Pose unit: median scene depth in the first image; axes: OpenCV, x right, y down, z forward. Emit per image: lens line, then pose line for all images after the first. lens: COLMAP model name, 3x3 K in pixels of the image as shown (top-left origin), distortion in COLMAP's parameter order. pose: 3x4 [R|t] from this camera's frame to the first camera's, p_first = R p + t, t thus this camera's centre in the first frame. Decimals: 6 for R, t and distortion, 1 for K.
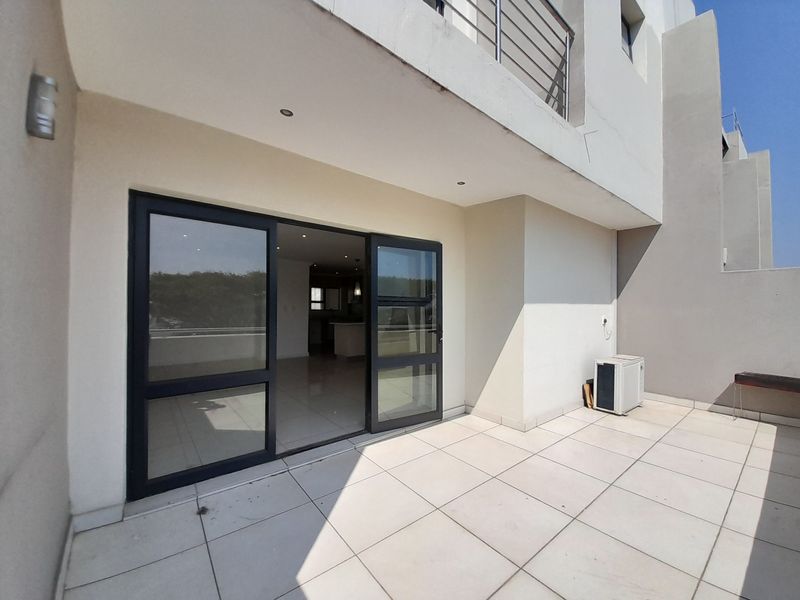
lens RADIAL K [[318.9, 0, 401.2], [0, 318.9, 303.2], [0, 0, 1]] dist [-0.001232, -0.000164]
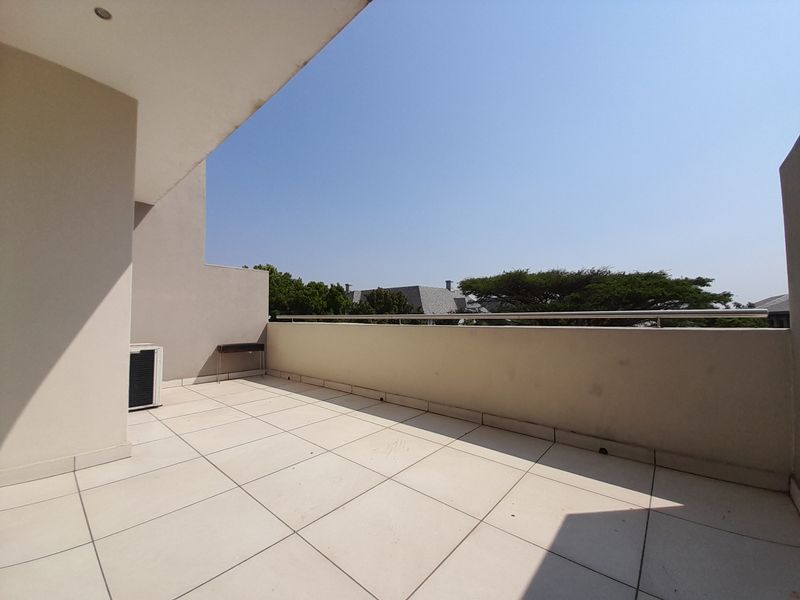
lens RADIAL K [[318.9, 0, 400.1], [0, 318.9, 297.4], [0, 0, 1]] dist [-0.001232, -0.000164]
pose [[-0.192176, 0.066576, 0.979100, -0.327973], [0.000111, 0.997698, -0.067818, 0.108855], [-0.981360, -0.012925, -0.191741, 0.515555]]
